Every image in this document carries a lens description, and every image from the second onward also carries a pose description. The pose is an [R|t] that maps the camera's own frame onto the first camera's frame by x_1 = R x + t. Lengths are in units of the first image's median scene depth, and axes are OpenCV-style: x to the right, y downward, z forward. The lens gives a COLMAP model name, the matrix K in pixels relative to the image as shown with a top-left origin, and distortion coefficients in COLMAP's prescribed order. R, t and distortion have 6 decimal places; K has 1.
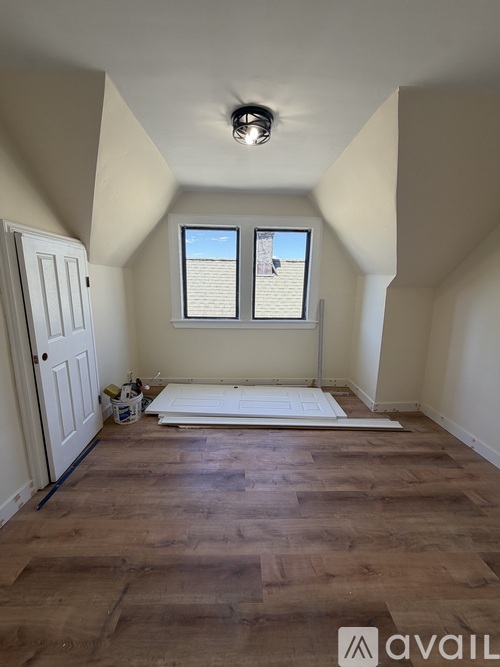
lens RADIAL K [[265.9, 0, 248.2], [0, 265.9, 332.5], [0, 0, 1]] dist [0.001707, -0.000377]
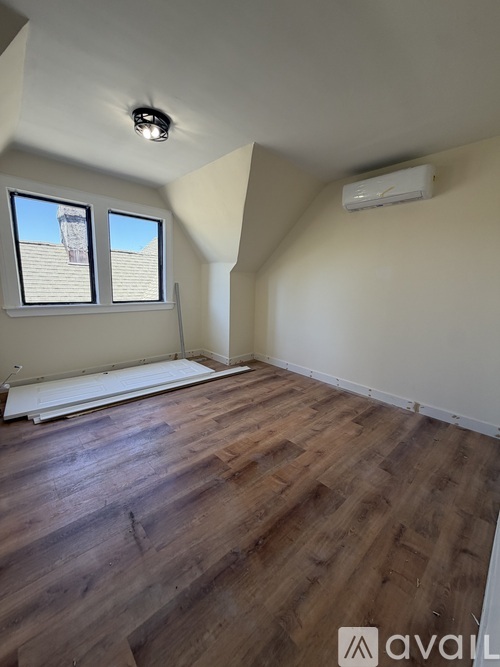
lens RADIAL K [[265.9, 0, 248.2], [0, 265.9, 332.5], [0, 0, 1]] dist [0.001707, -0.000377]
pose [[0.753914, -0.114915, 0.646844, -0.355910], [0.107435, 0.992894, 0.051175, 0.087979], [-0.648129, 0.030912, 0.760903, -0.105299]]
